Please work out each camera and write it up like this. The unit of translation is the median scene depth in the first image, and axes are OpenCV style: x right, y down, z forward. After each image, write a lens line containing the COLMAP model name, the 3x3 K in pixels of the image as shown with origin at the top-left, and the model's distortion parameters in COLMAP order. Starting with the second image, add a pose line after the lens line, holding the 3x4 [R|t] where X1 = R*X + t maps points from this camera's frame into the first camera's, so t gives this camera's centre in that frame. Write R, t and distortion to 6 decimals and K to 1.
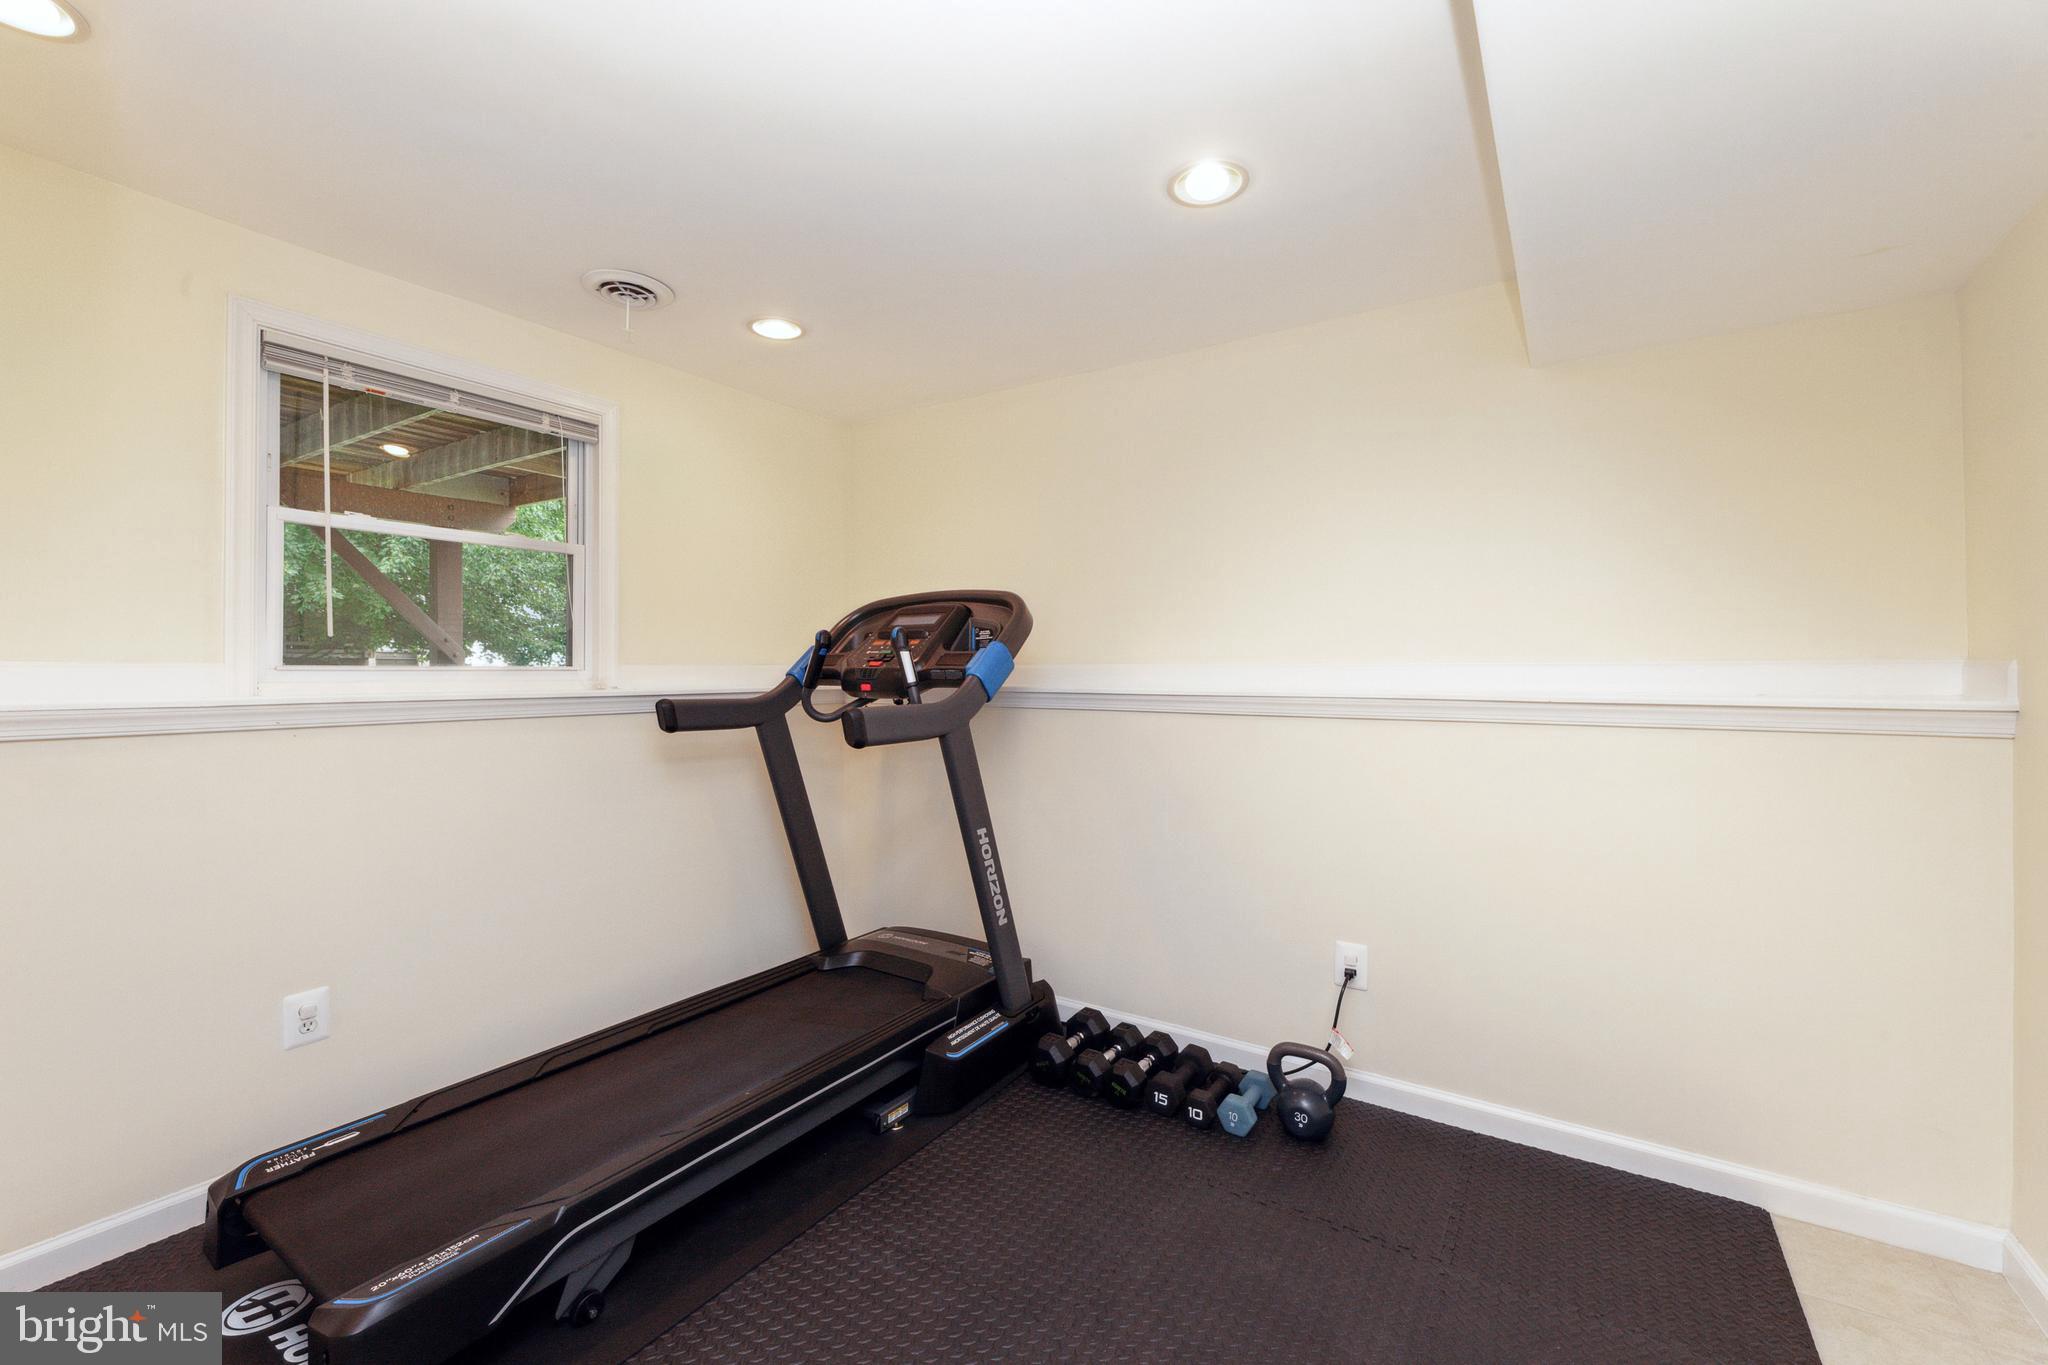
lens RADIAL K [[856.5, 0, 1025.8], [0, 856.5, 668.7], [0, 0, 1]] dist [0.004033, 0.000343]
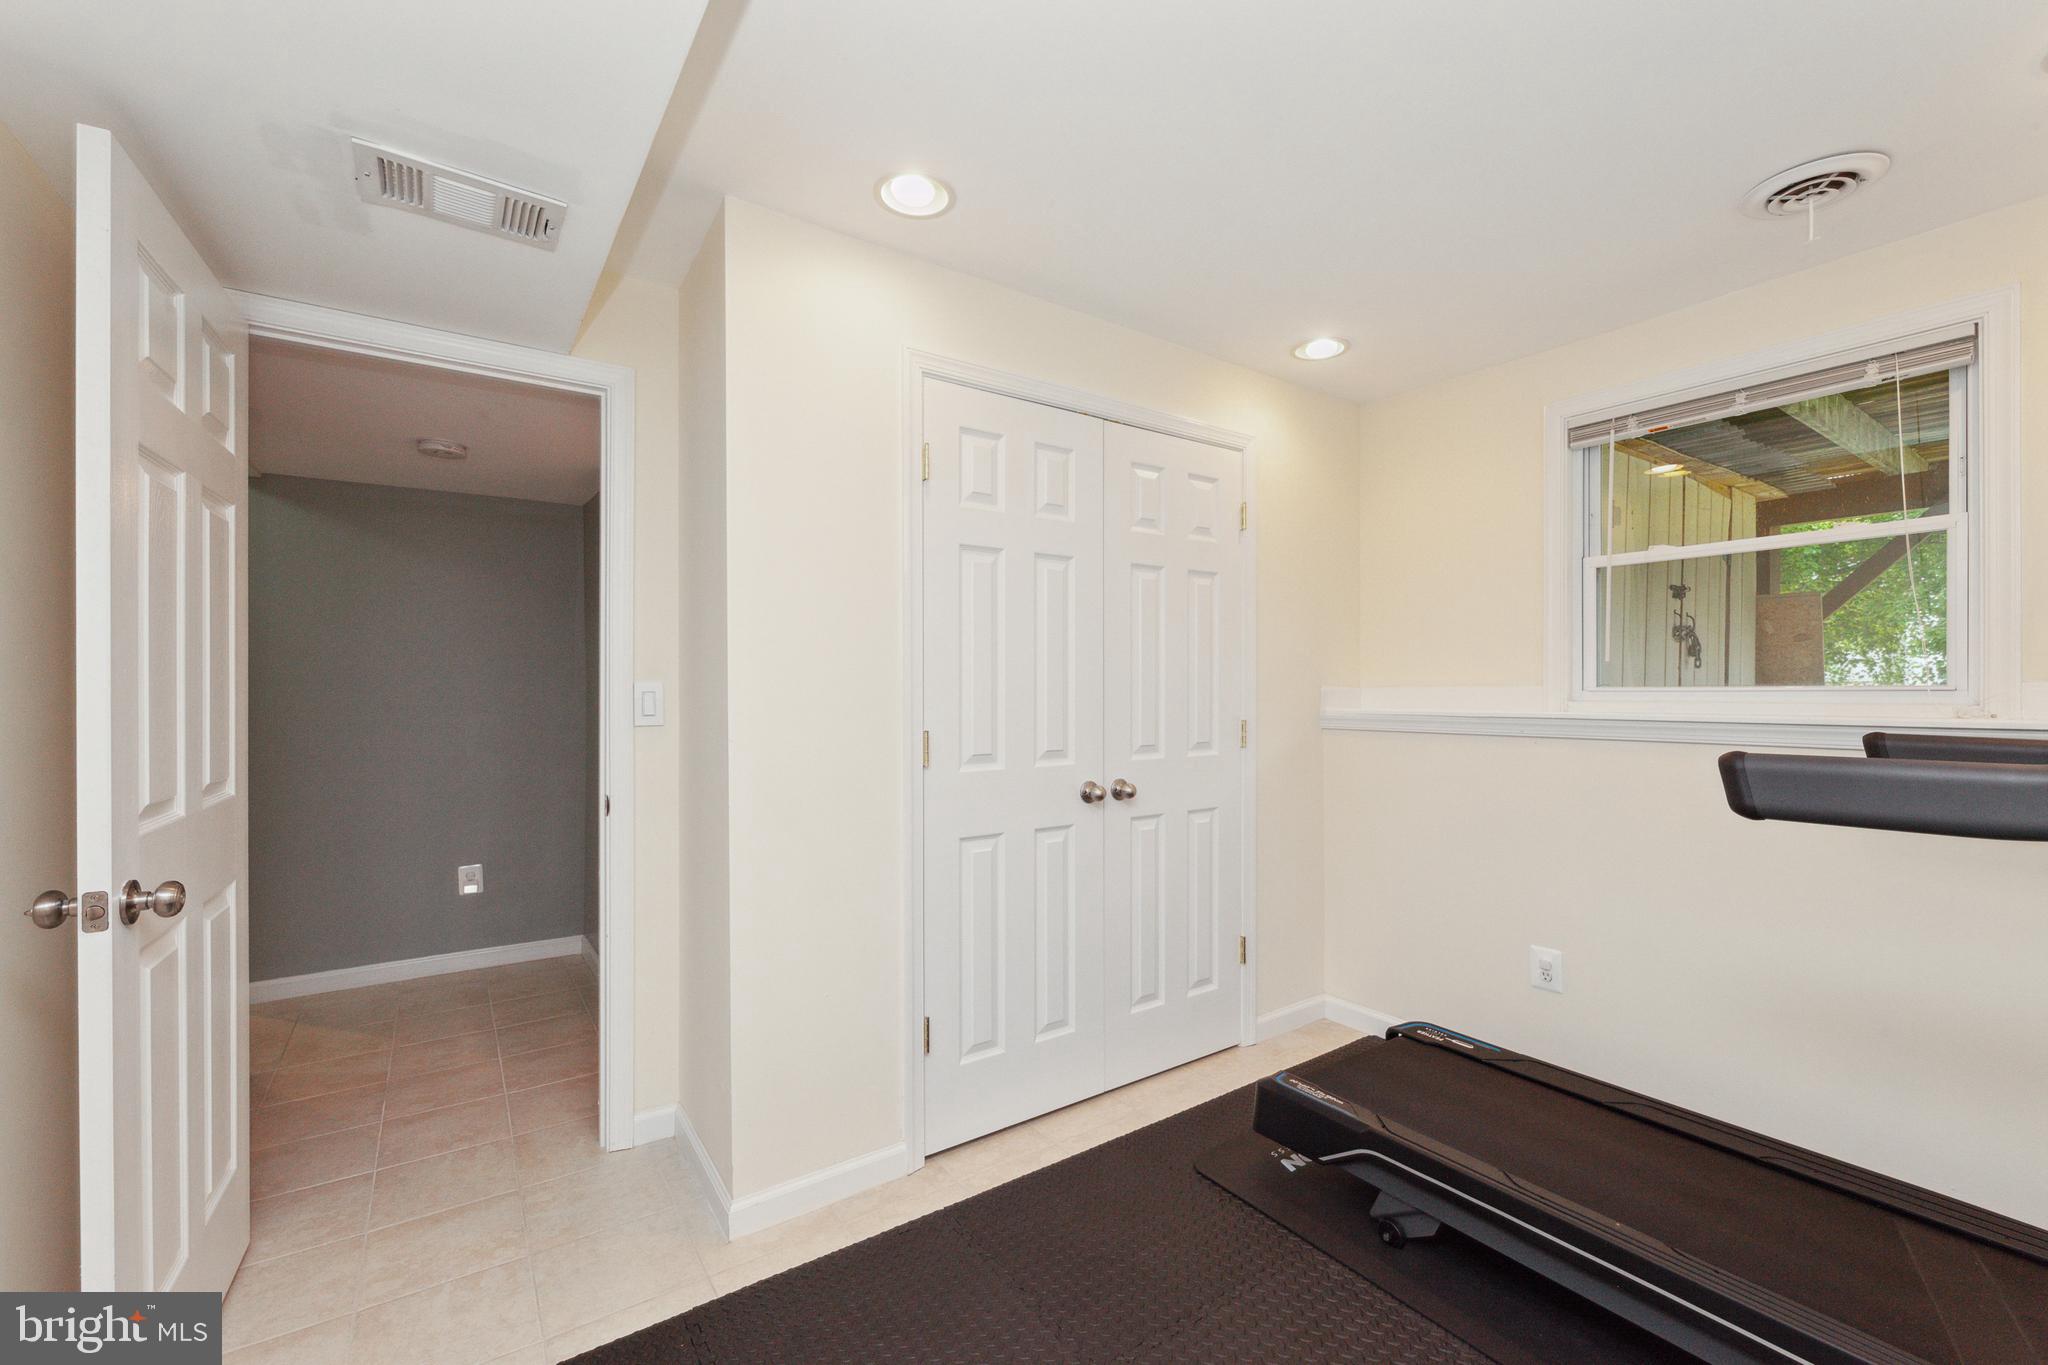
lens RADIAL K [[856.5, 0, 1029.4], [0, 856.5, 698.0], [0, 0, 1]] dist [0.004033, 0.000343]
pose [[-0.387763, 0.003865, -0.921751, 0.606821], [0.003660, 0.999990, 0.002653, 0.005417], [0.921752, -0.002345, -0.387773, 0.796125]]
